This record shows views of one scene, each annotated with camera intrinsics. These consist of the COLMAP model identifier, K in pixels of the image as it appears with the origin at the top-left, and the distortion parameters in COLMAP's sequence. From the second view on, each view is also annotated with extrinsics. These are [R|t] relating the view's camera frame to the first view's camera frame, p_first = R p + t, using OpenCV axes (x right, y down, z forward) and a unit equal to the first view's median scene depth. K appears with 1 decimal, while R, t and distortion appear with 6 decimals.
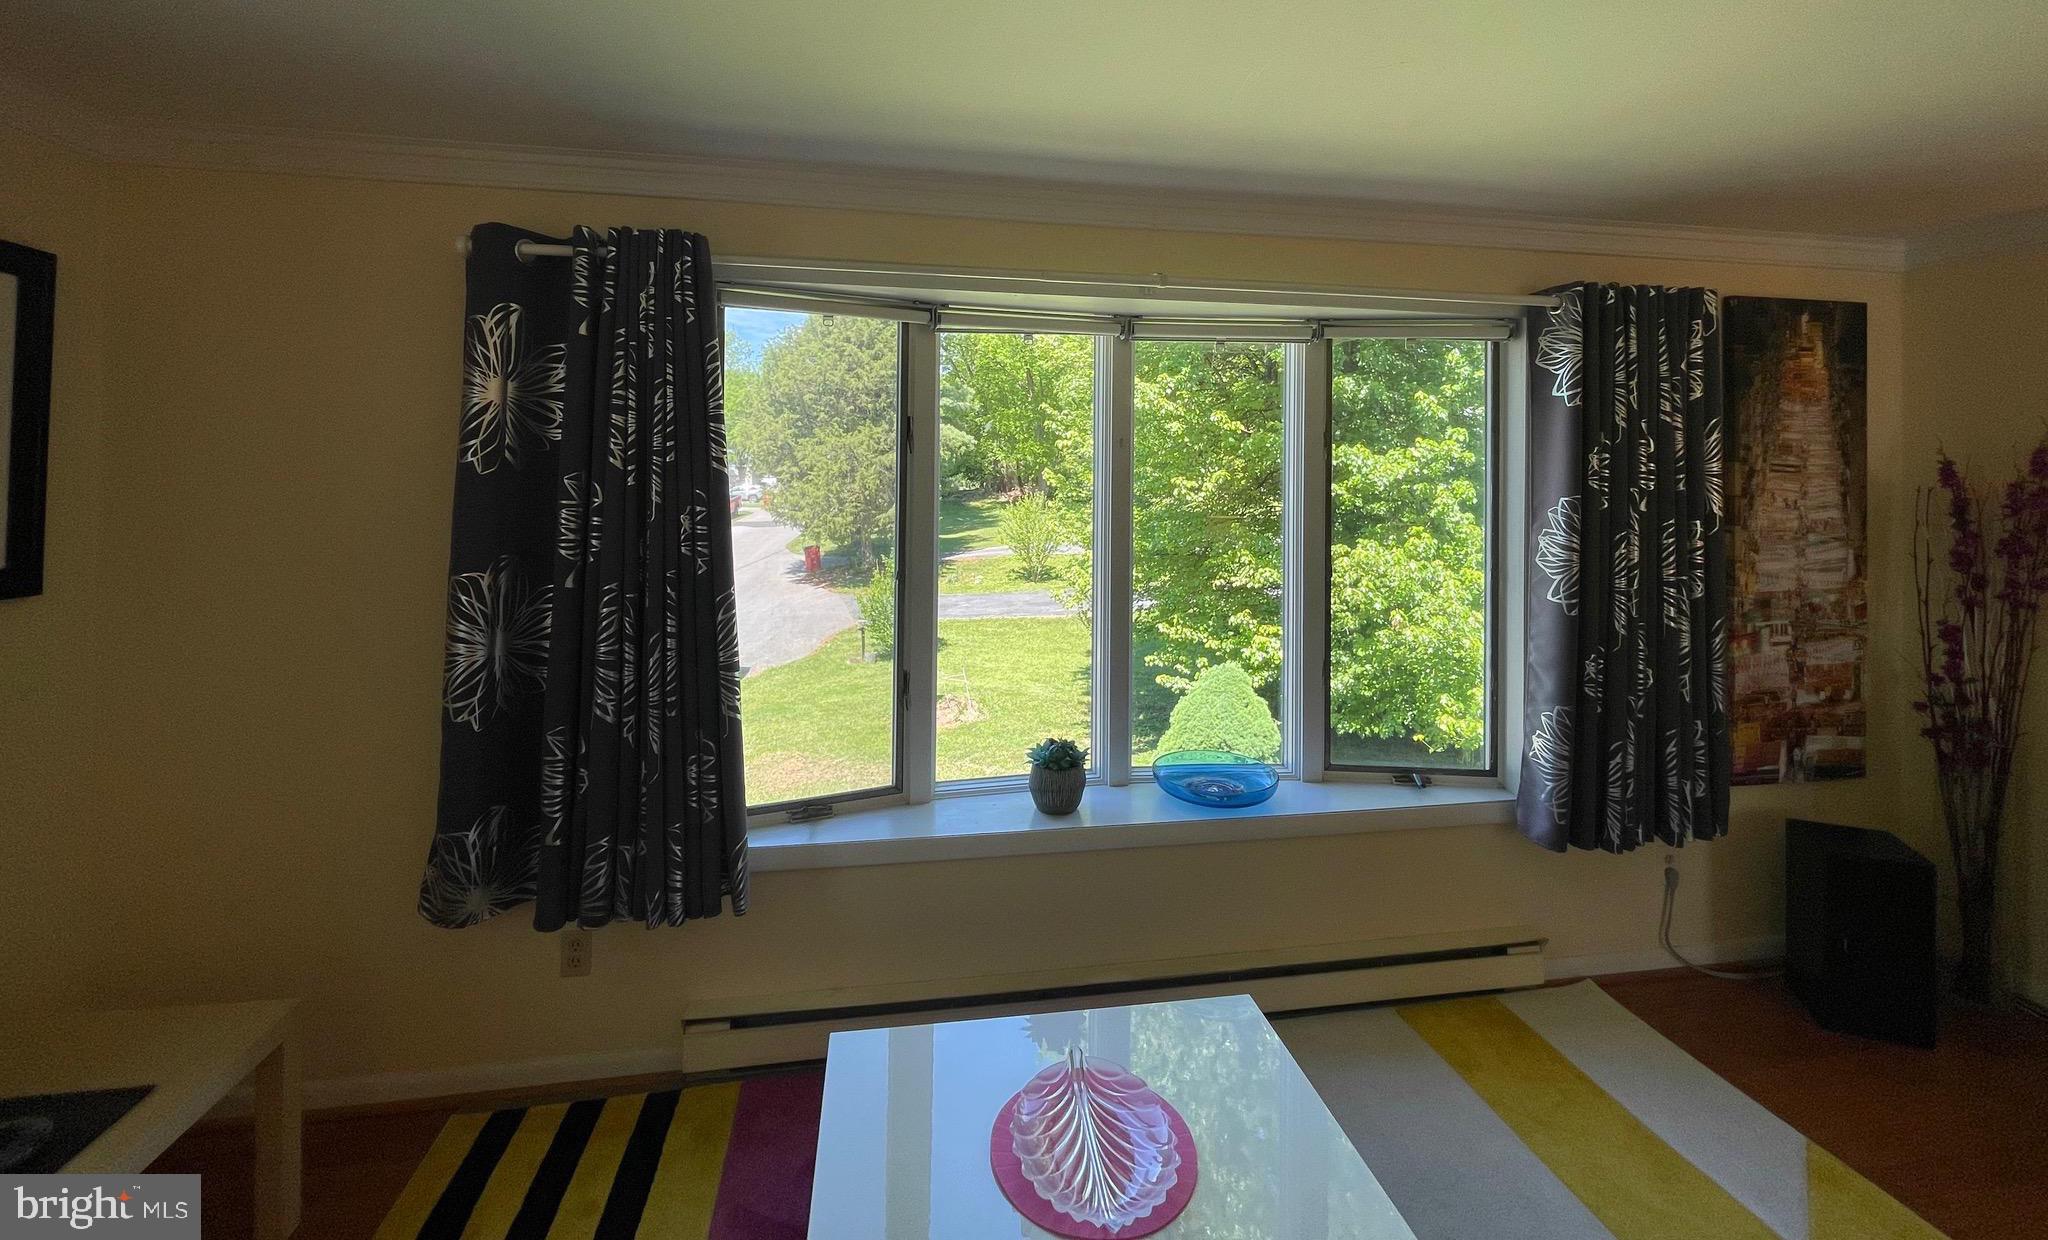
lens RADIAL K [[836.5, 0, 1022.4], [0, 836.5, 463.1], [0, 0, 1]] dist [-0.001723, 0.000114]
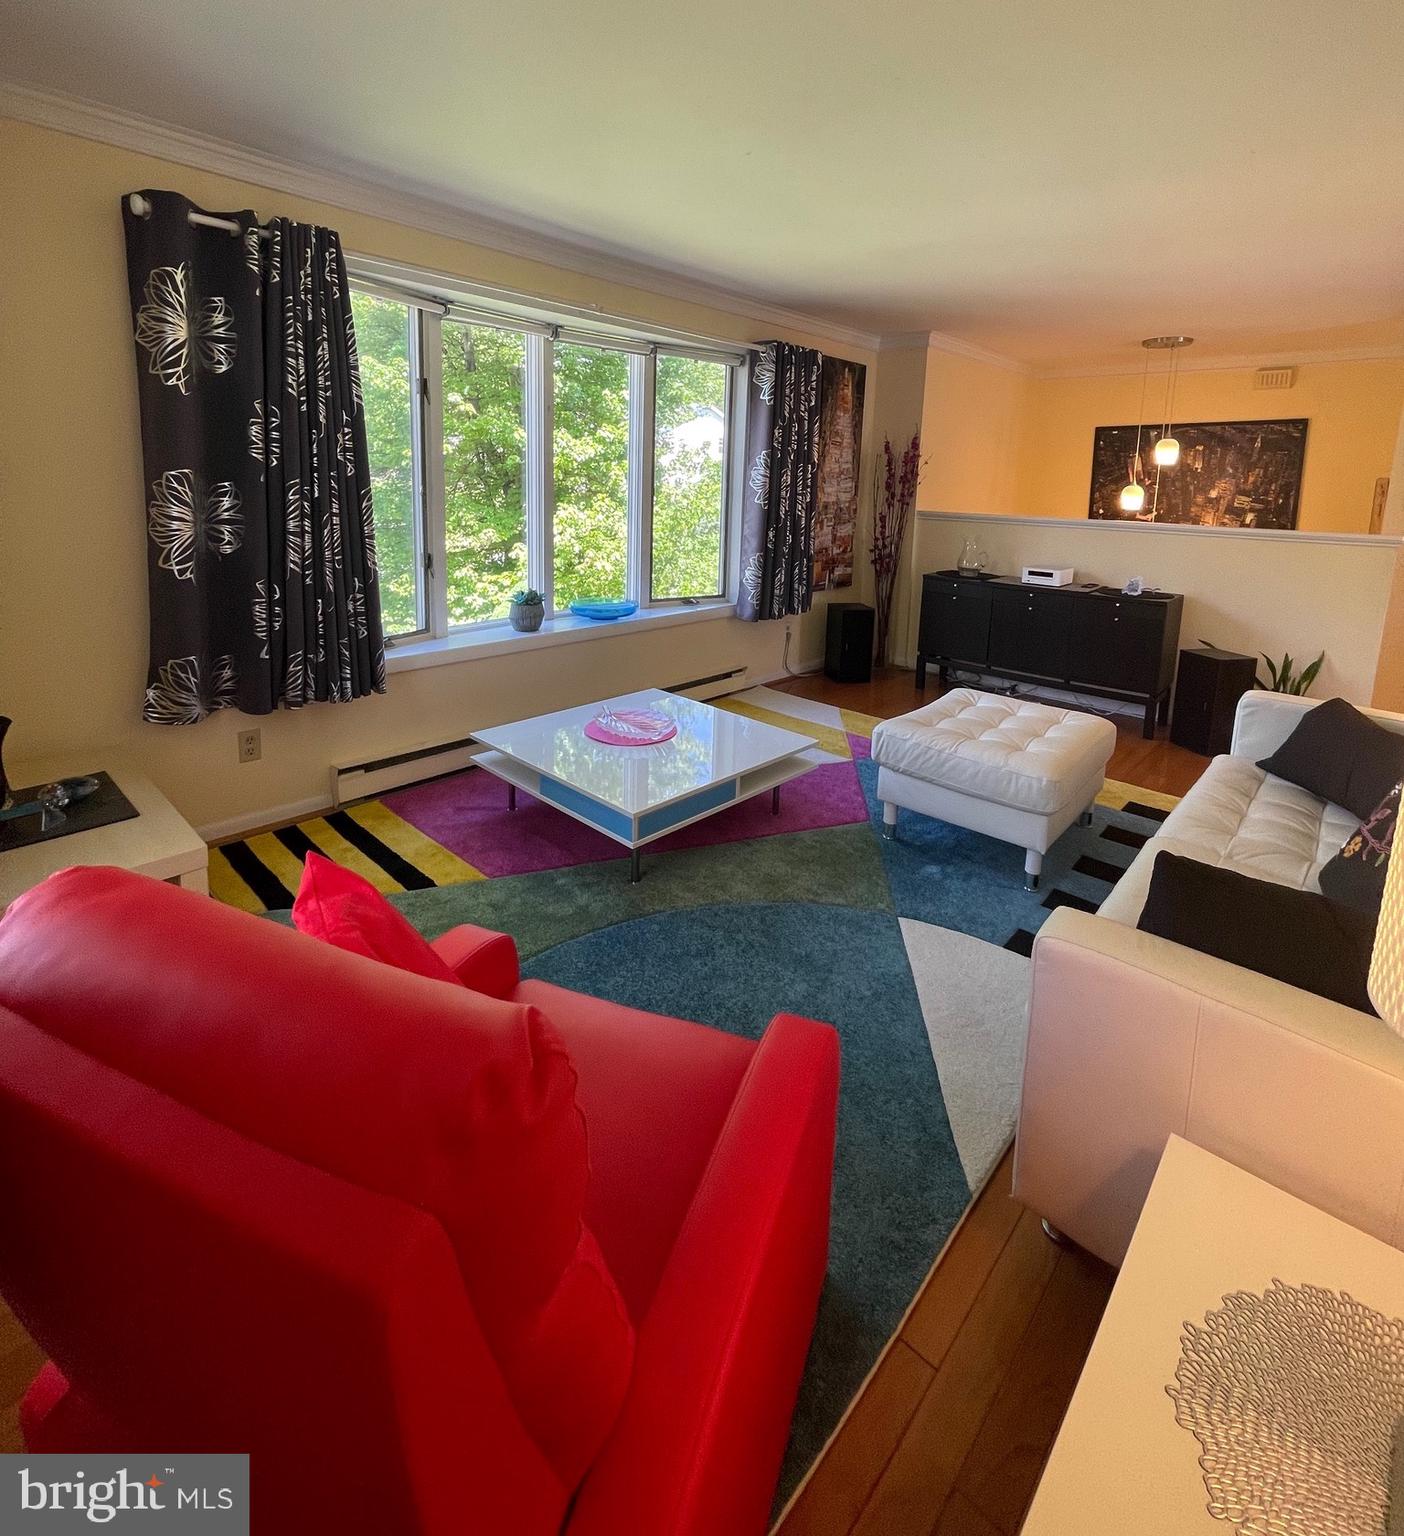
lens RADIAL K [[763.3, 0, 715.3], [0, 763.3, 596.1], [0, 0, 1]] dist [0.000386, -0.001169]
pose [[0.788368, -0.080063, 0.609973, -0.588094], [-0.033066, 0.984548, 0.171966, 0.072767], [-0.614315, -0.155742, 0.773538, -0.401339]]
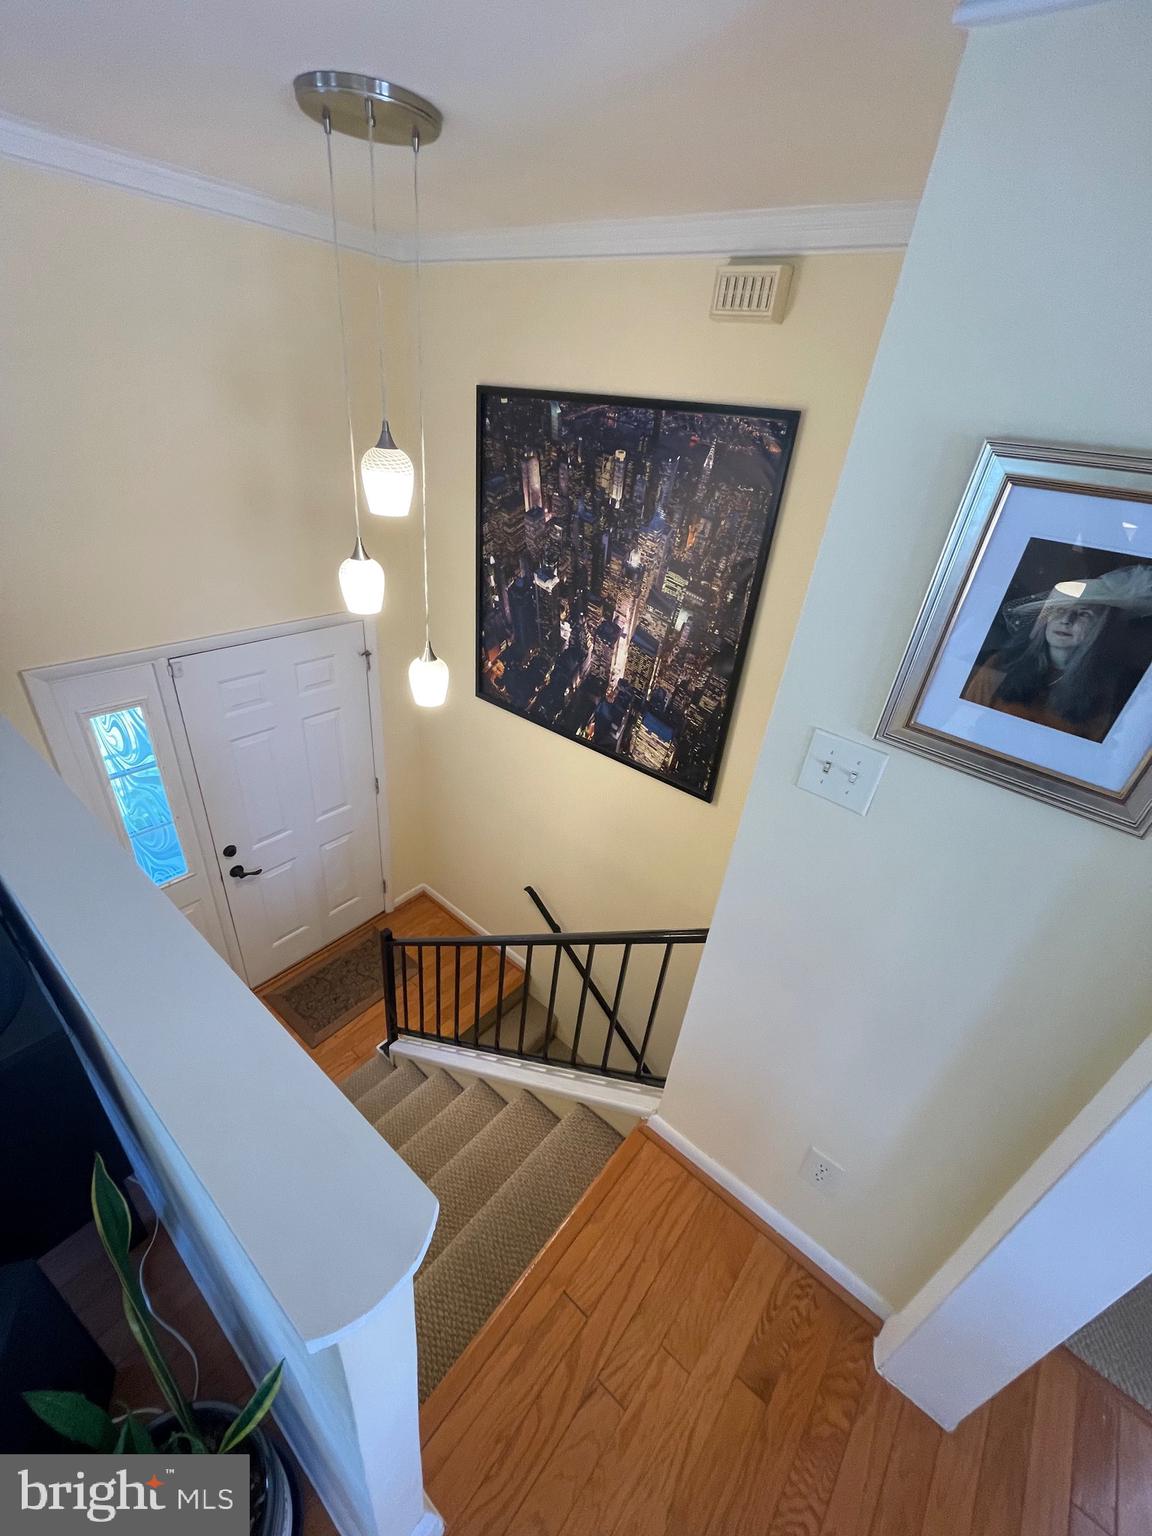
lens RADIAL K [[620.3, 0, 580.4], [0, 620.3, 762.8], [0, 0, 1]] dist [-0.004945, 0.000071]
pose [[0.744539, -0.275314, 0.608164, 1.398781], [-0.106039, 0.850661, 0.514909, -0.105621], [-0.659103, -0.447859, 0.604157, -0.134458]]
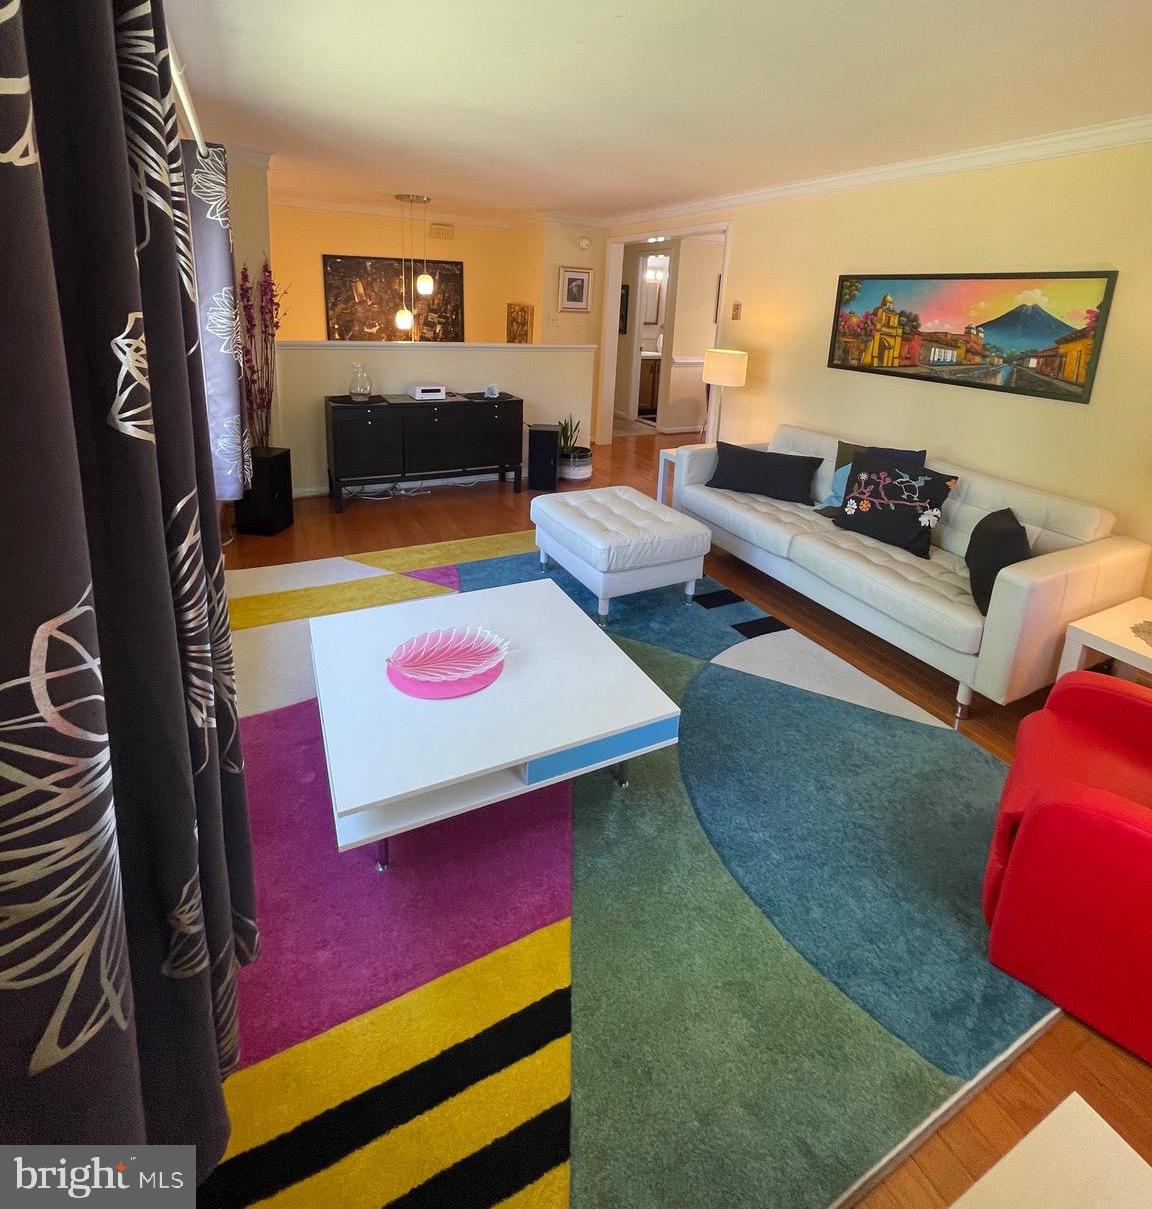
lens RADIAL K [[618.0, 0, 571.8], [0, 618.0, 443.9], [0, 0, 1]] dist [-0.004931, 0.000064]
pose [[-0.295624, -0.235538, 0.925812, -0.699701], [-0.065036, 0.971842, 0.226482, 0.021866], [-0.953088, 0.006742, -0.302618, 0.714926]]
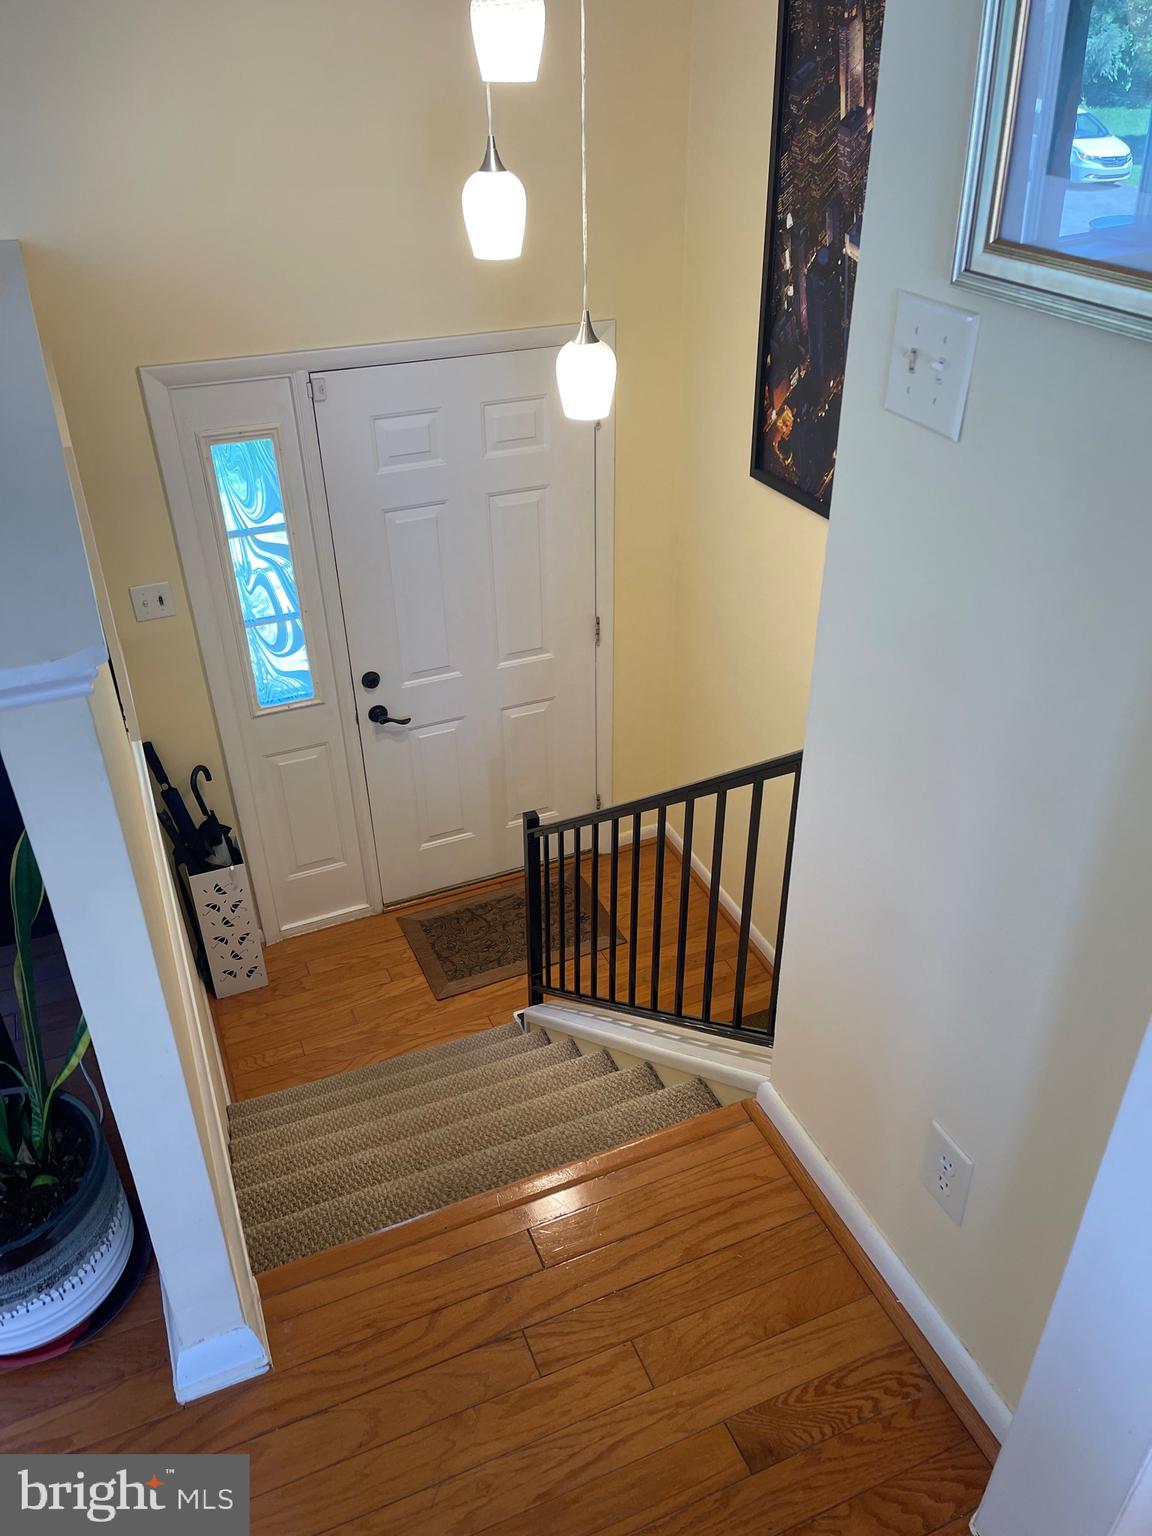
lens RADIAL K [[1160.8, 0, 588.7], [0, 1160.8, 780.9], [0, 0, 1]] dist [0.041211, -0.050213]
pose [[0.969063, -0.148353, 0.197252, 1.541071], [0.011217, 0.824841, 0.565254, -0.028564], [-0.246558, -0.545554, 0.800987, -0.447864]]
